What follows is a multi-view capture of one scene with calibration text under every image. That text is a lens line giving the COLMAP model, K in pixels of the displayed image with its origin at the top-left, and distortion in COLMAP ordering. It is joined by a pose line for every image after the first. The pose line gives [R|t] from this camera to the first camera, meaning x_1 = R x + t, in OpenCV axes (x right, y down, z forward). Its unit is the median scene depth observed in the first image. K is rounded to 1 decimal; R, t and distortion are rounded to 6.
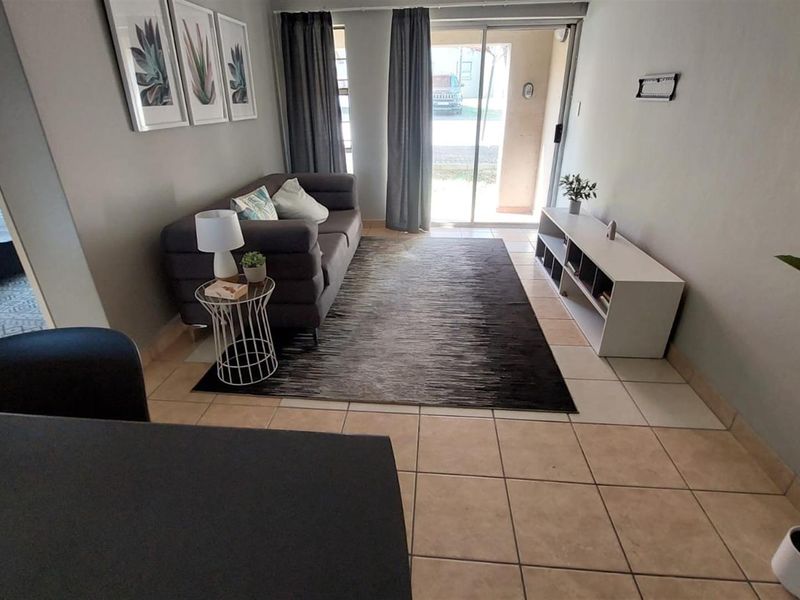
lens RADIAL K [[426.1, 0, 389.3], [0, 426.1, 304.1], [0, 0, 1]] dist [-0.004475, -0.008881]
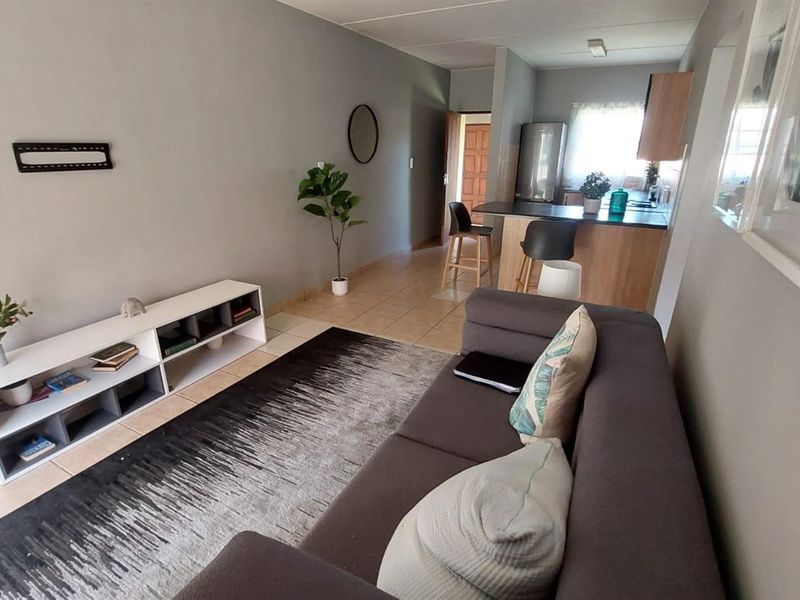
lens RADIAL K [[426.1, 0, 389.3], [0, 426.1, 304.1], [0, 0, 1]] dist [-0.004475, -0.008881]
pose [[-0.921397, -0.119275, 0.369866, -0.358492], [0.181056, 0.710384, 0.680127, -0.822237], [-0.343870, 0.693634, -0.632950, 1.636211]]
